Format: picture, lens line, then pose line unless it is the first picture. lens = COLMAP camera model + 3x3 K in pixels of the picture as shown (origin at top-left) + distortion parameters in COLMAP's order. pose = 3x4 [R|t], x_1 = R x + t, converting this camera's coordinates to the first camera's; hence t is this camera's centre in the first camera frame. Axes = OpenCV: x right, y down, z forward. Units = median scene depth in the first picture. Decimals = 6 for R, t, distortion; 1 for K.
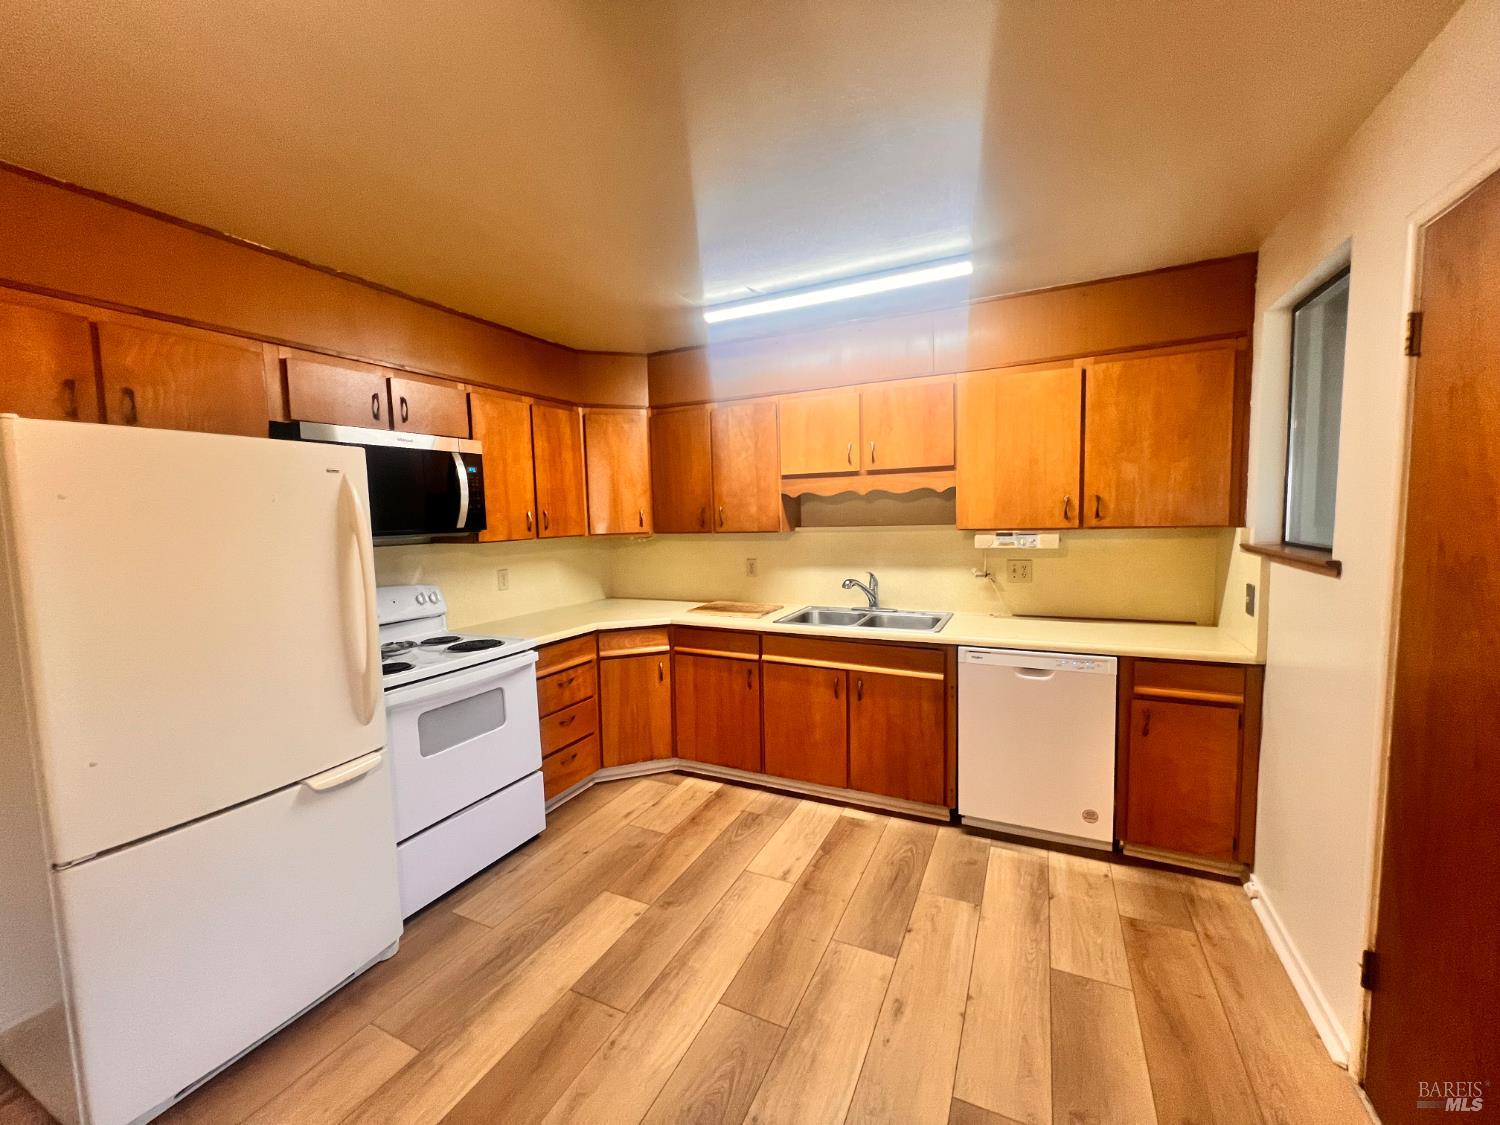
lens RADIAL K [[599.1, 0, 750.4], [0, 599.1, 561.6], [0, 0, 1]] dist [-0.002809, 0.000129]
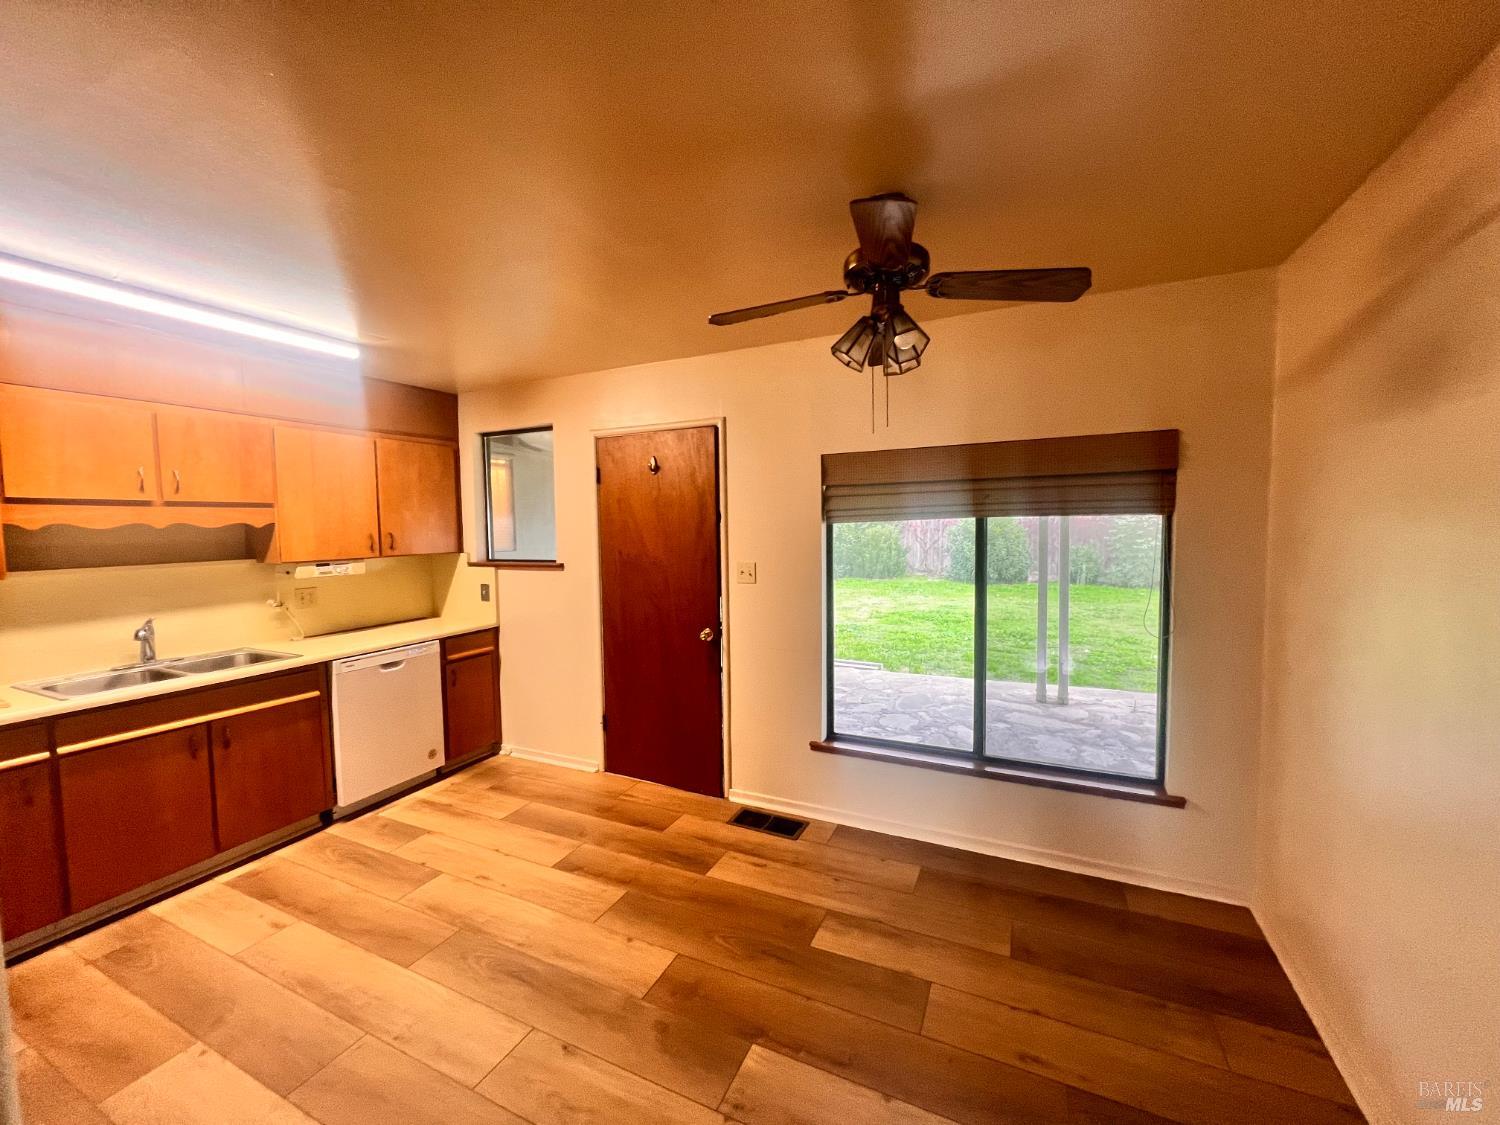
lens RADIAL K [[599.1, 0, 750.4], [0, 599.1, 561.6], [0, 0, 1]] dist [-0.002809, 0.000129]
pose [[-0.012724, -0.034576, 0.999321, -0.879735], [0.100484, 0.994299, 0.035682, -0.010987], [-0.994857, 0.100870, -0.009177, 0.204140]]
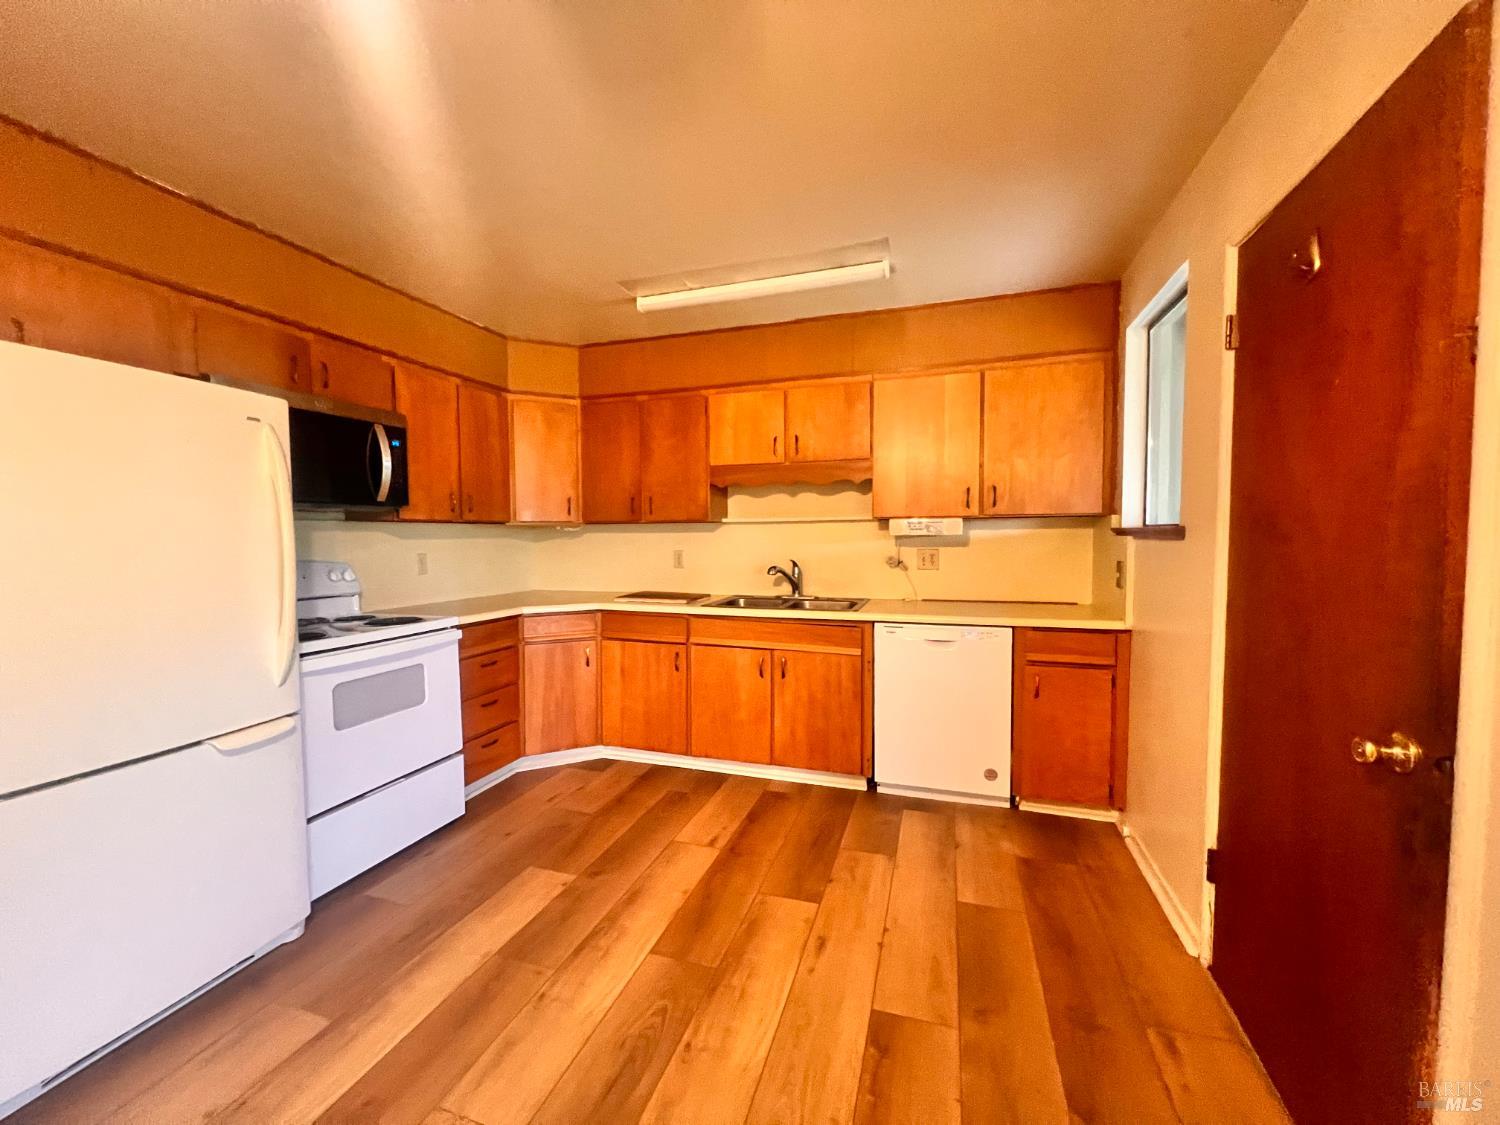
lens RADIAL K [[597.5, 0, 749.2], [0, 597.5, 561.3], [0, 0, 1]] dist [0.000368, 0.000040]
pose [[0.991133, 0.013467, 0.132190, -0.021059], [-0.008464, 0.999229, -0.038341, 0.080927], [-0.132605, 0.036883, 0.990483, -0.041864]]
